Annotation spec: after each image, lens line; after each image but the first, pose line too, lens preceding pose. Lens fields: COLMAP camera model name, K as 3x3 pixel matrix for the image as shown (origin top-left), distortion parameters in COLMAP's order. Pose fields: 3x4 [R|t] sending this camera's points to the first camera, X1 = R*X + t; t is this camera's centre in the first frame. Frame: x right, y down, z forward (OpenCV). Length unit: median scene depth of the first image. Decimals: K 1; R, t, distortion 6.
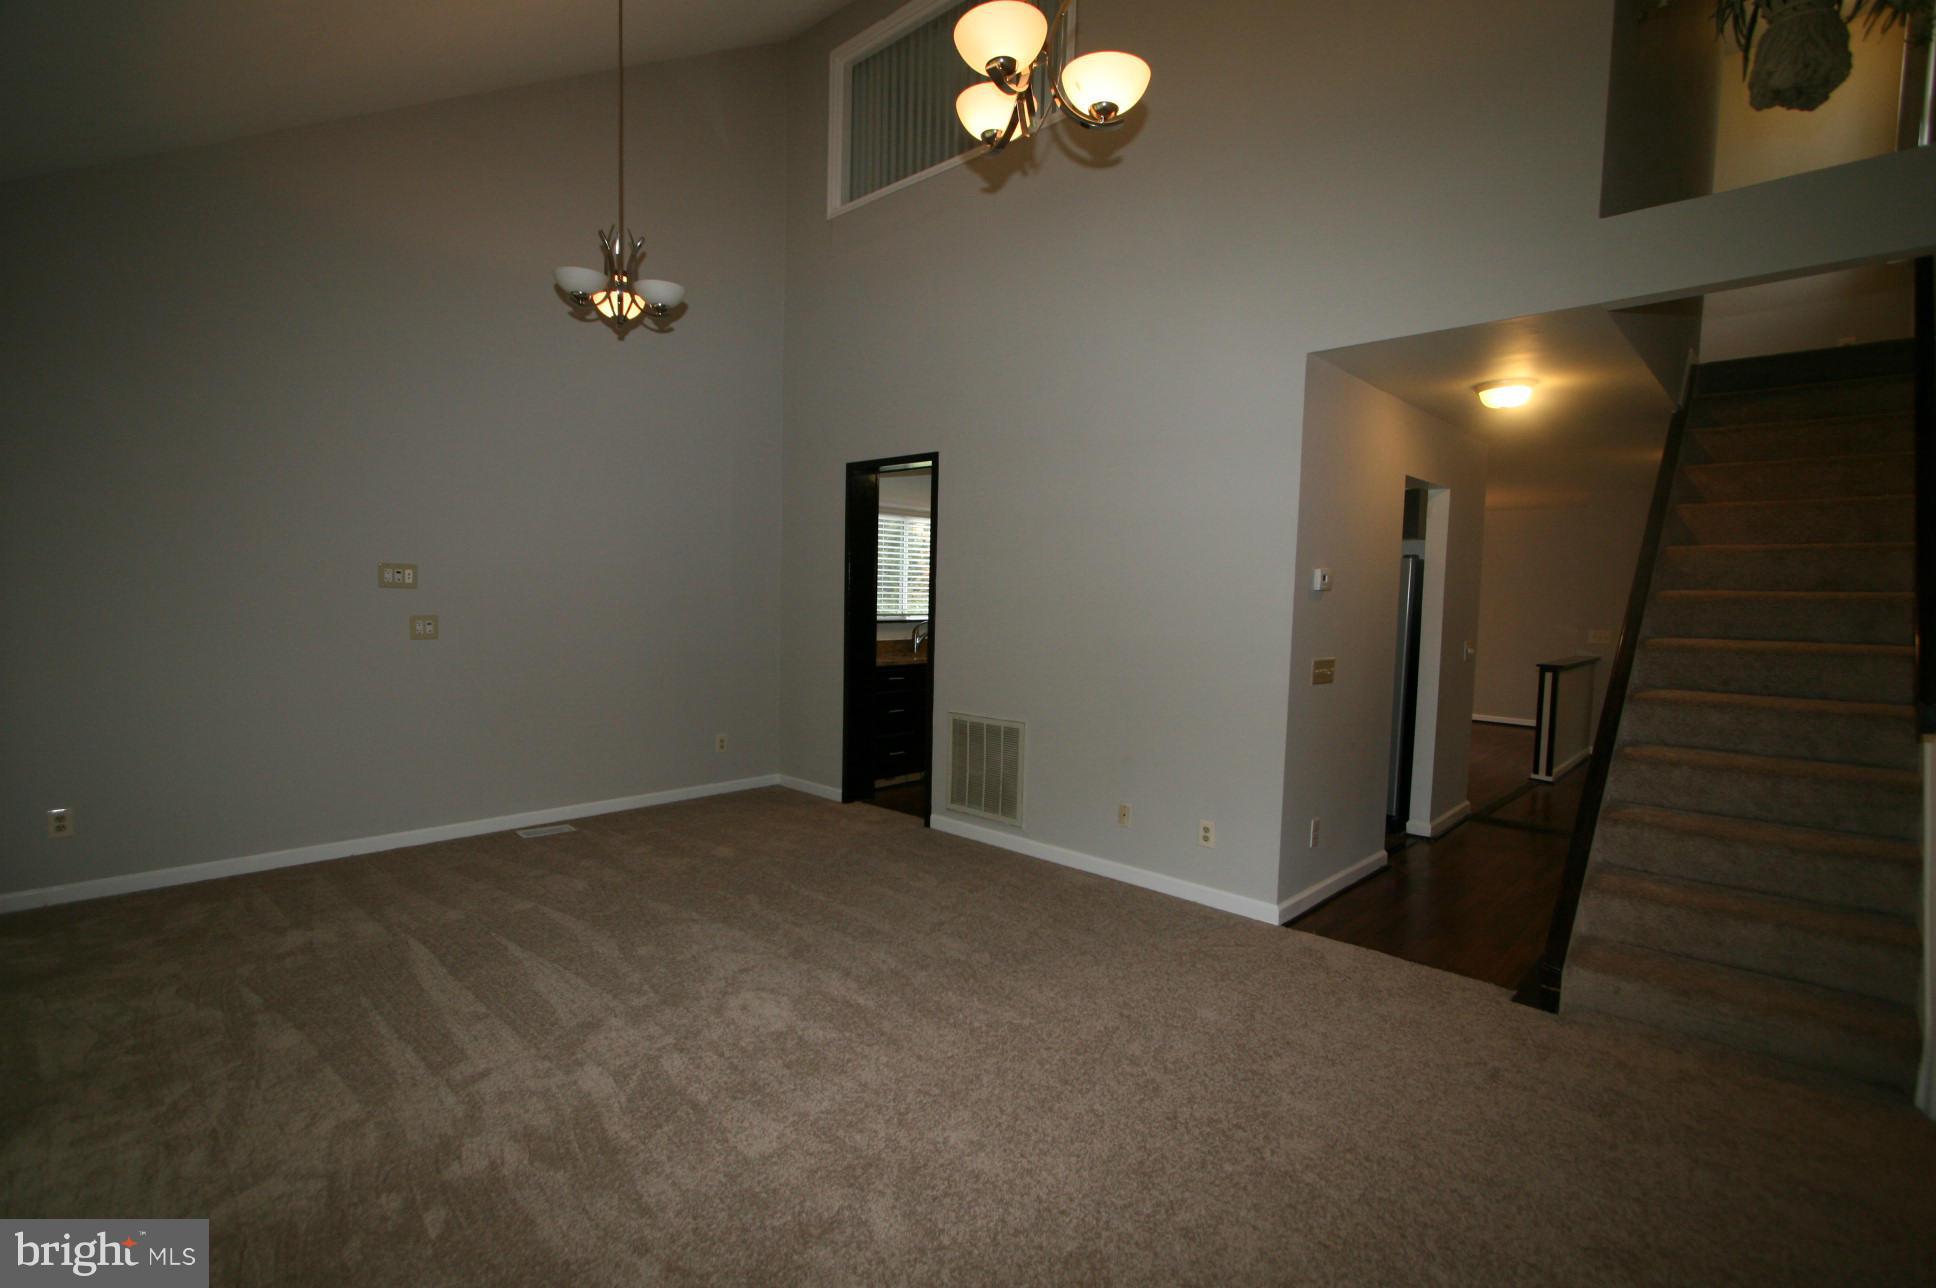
lens RADIAL K [[898.6, 0, 976.0], [0, 898.6, 643.7], [0, 0, 1]] dist [-0.004283, -0.000285]
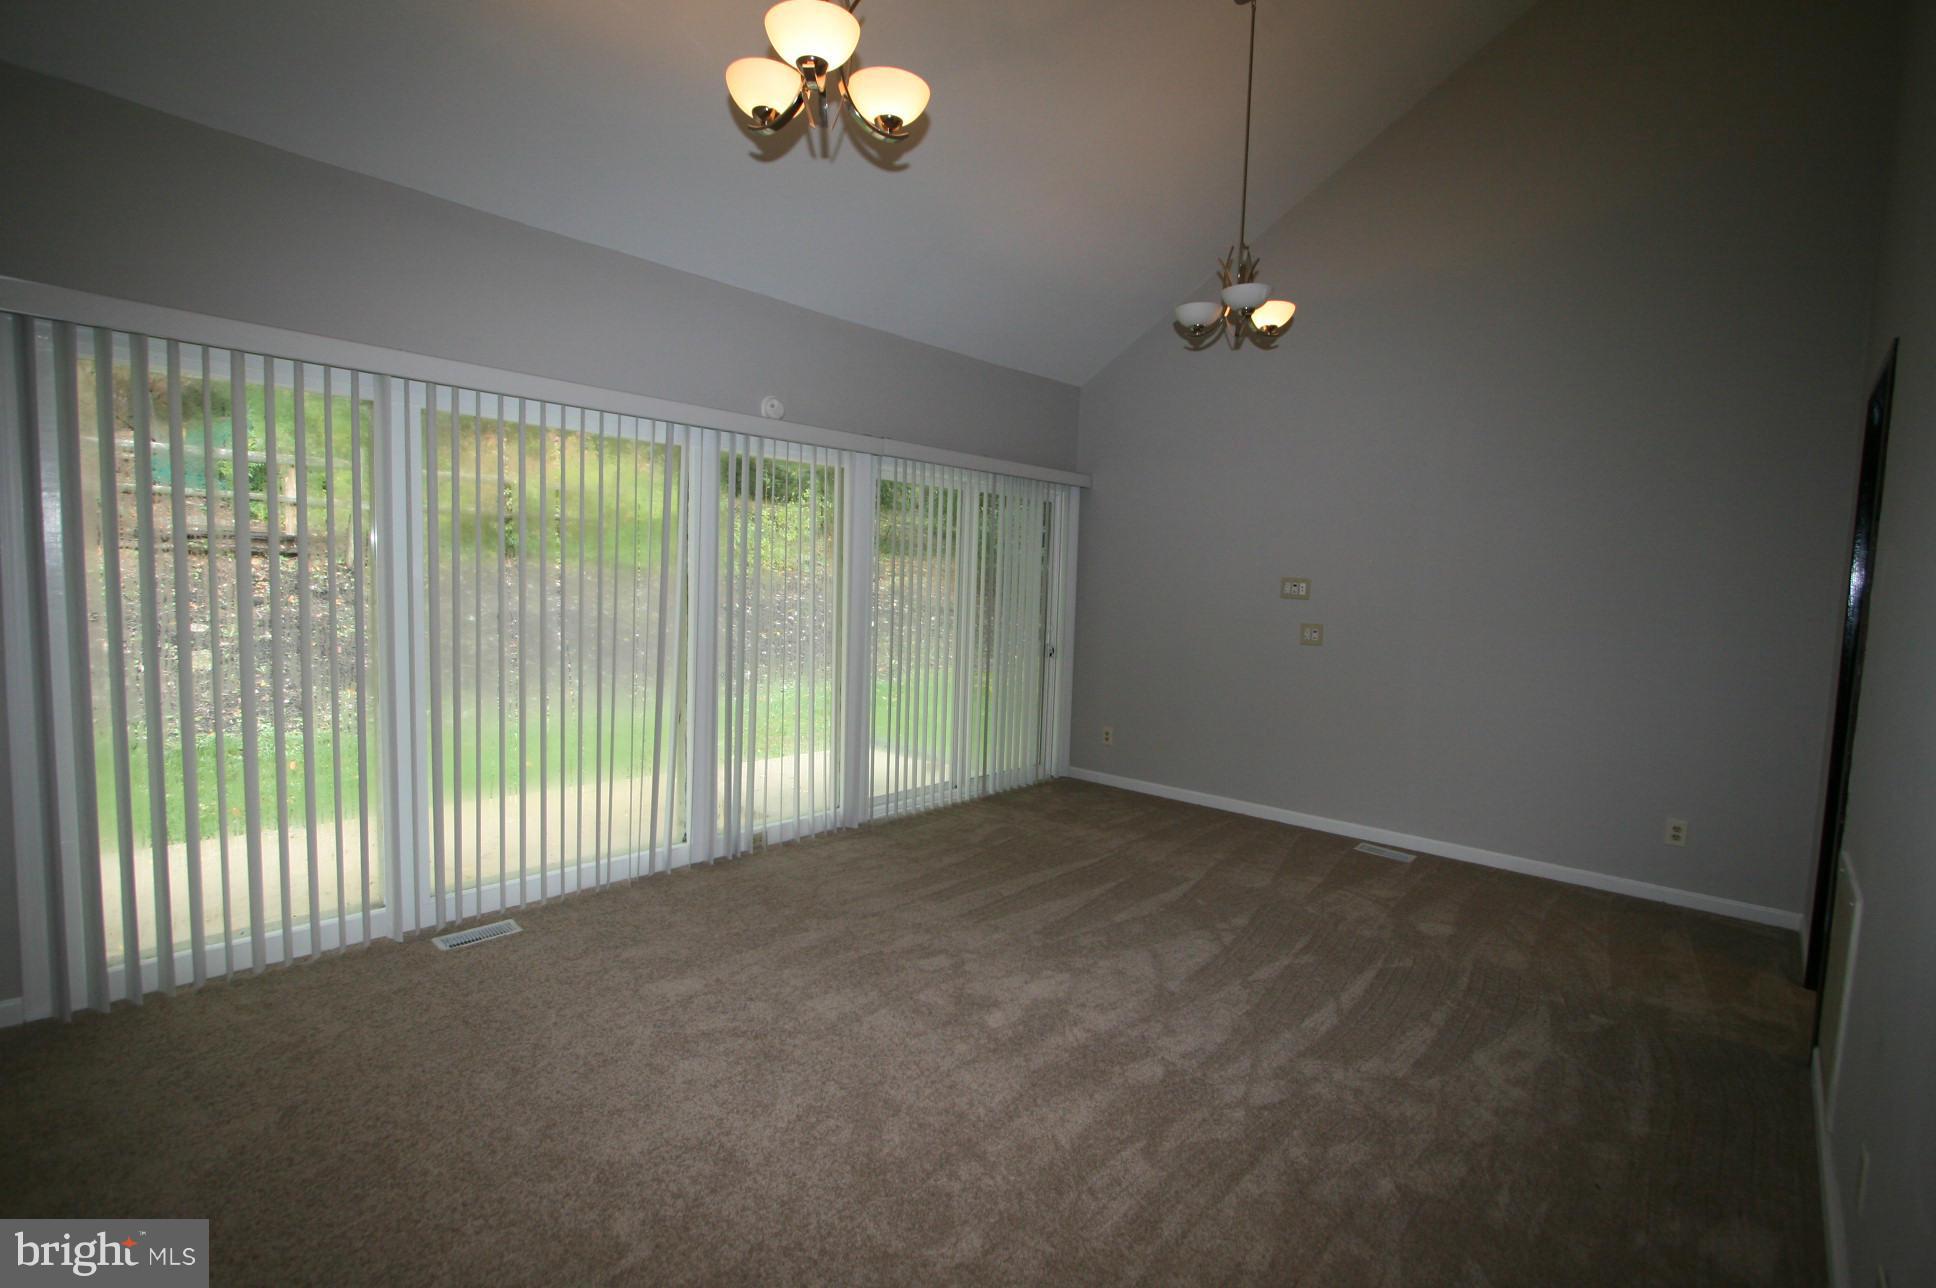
lens RADIAL K [[898.6, 0, 974.6], [0, 898.6, 650.8], [0, 0, 1]] dist [-0.004283, -0.000285]
pose [[0.026357, 0.059239, -0.997896, 0.500816], [-0.091226, 0.994220, 0.056611, -0.023581], [0.995481, 0.089542, 0.031609, 0.553923]]
